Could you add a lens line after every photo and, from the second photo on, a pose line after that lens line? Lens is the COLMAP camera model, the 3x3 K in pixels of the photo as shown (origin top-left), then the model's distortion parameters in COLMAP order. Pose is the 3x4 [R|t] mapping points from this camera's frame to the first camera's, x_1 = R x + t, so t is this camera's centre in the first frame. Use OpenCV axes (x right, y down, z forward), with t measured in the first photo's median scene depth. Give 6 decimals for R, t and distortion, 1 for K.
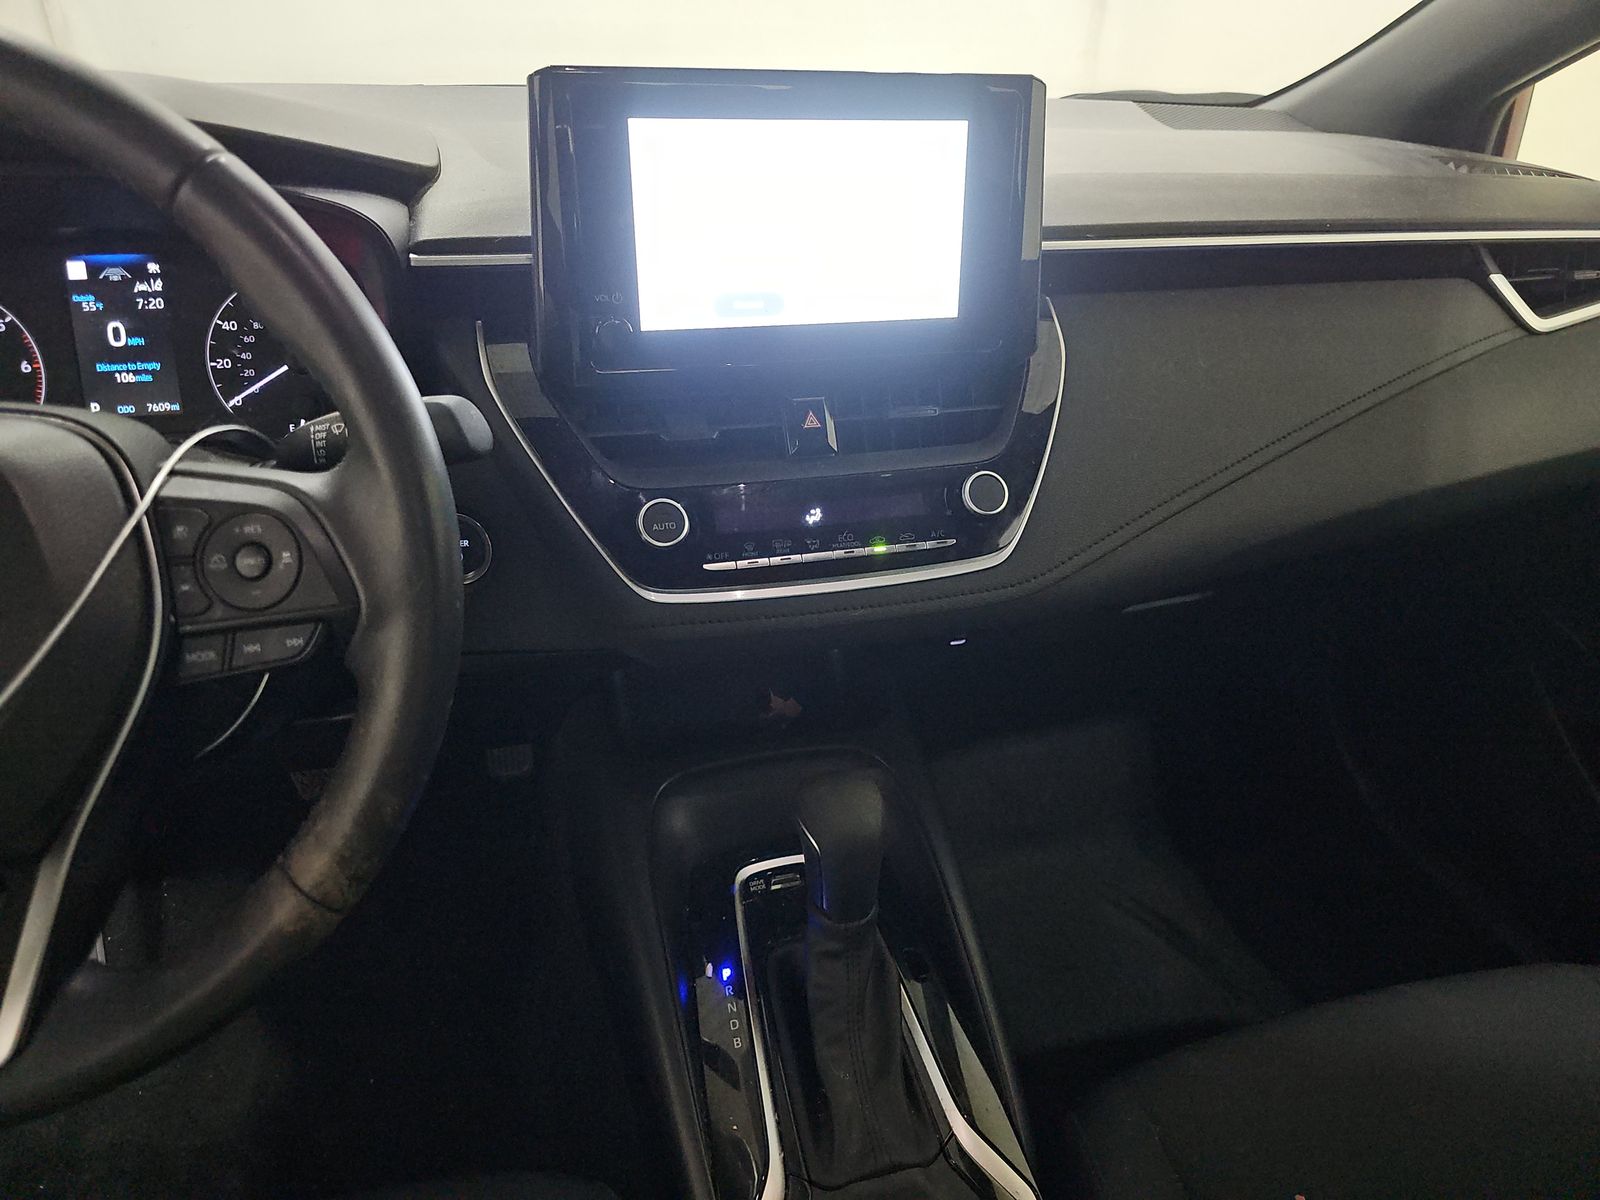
lens RADIAL K [[1054.3, 0, 755.3], [0, 1054.3, 598.8], [0, 0, 1]] dist [0.000545, -0.030090]
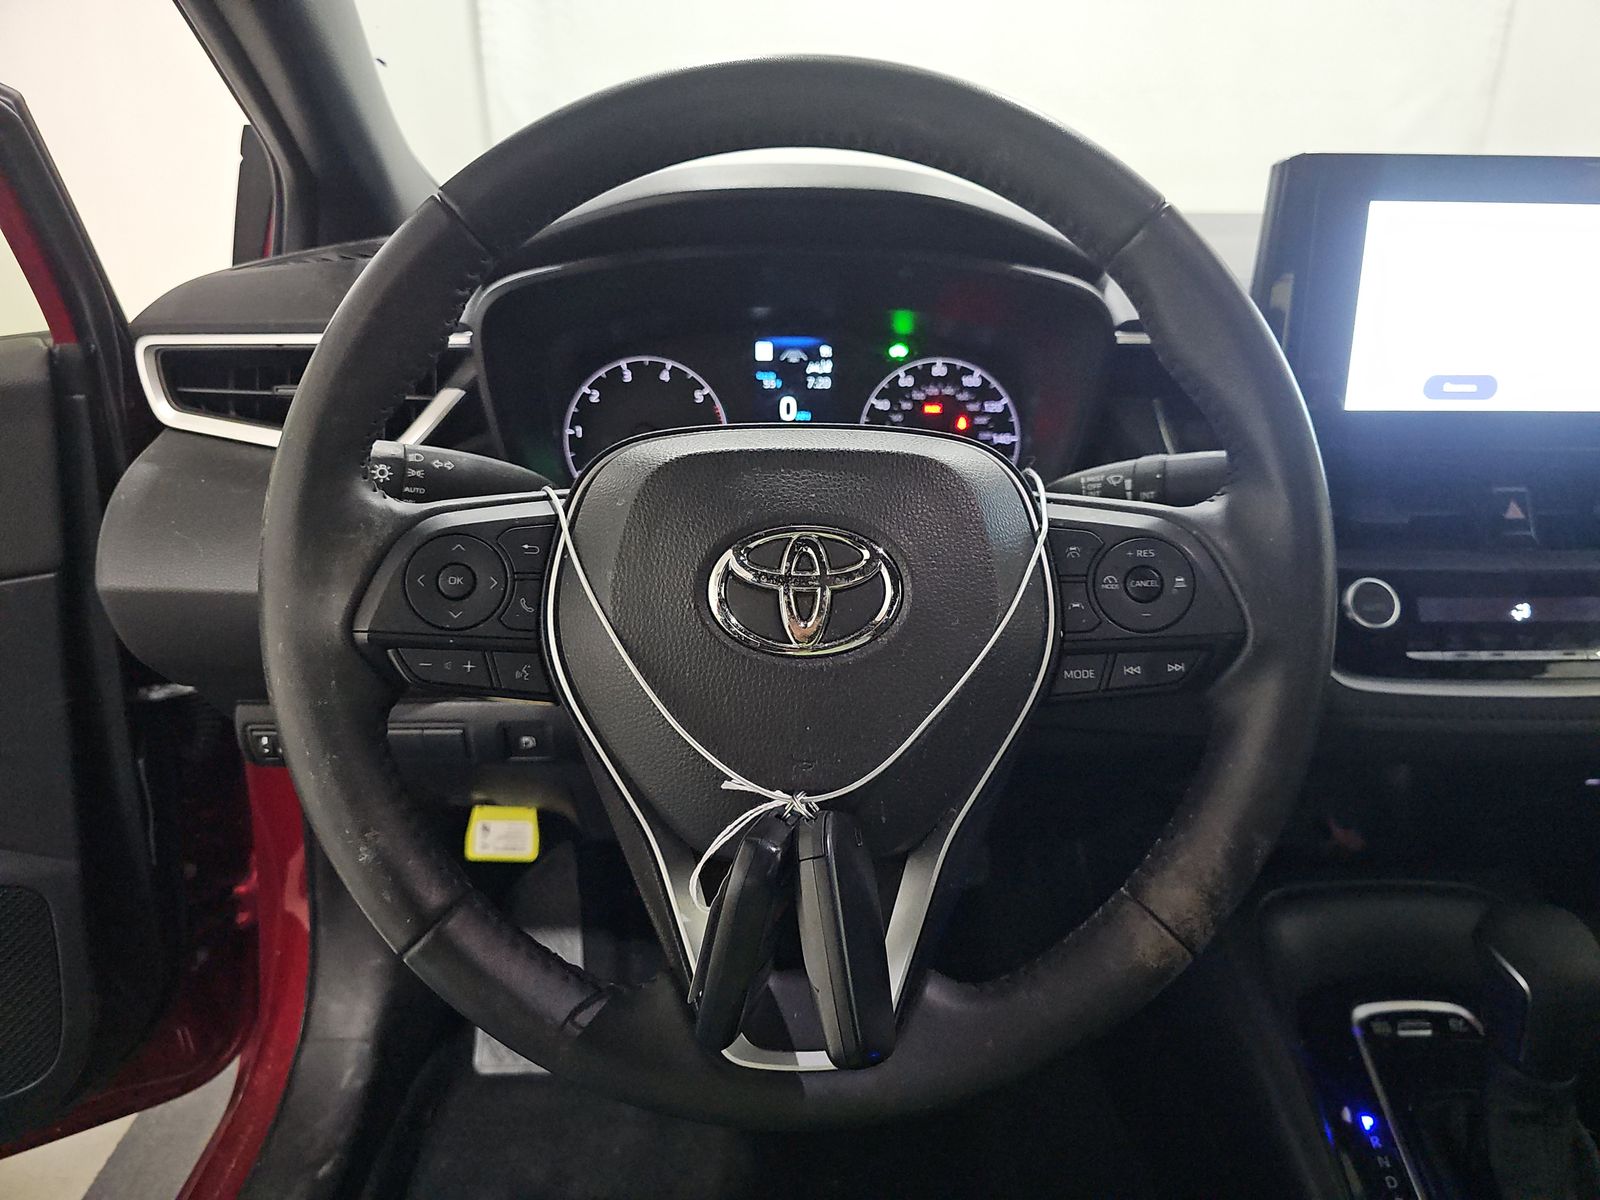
lens RADIAL K [[1062.5, 0, 805.6], [0, 1062.5, 568.7], [0, 0, 1]] dist [-0.024175, -0.001384]
pose [[0.963841, 0.056577, -0.260405, -0.294883], [-0.096098, 0.985244, -0.141629, 0.070795], [0.248549, 0.161532, 0.955055, -0.035195]]
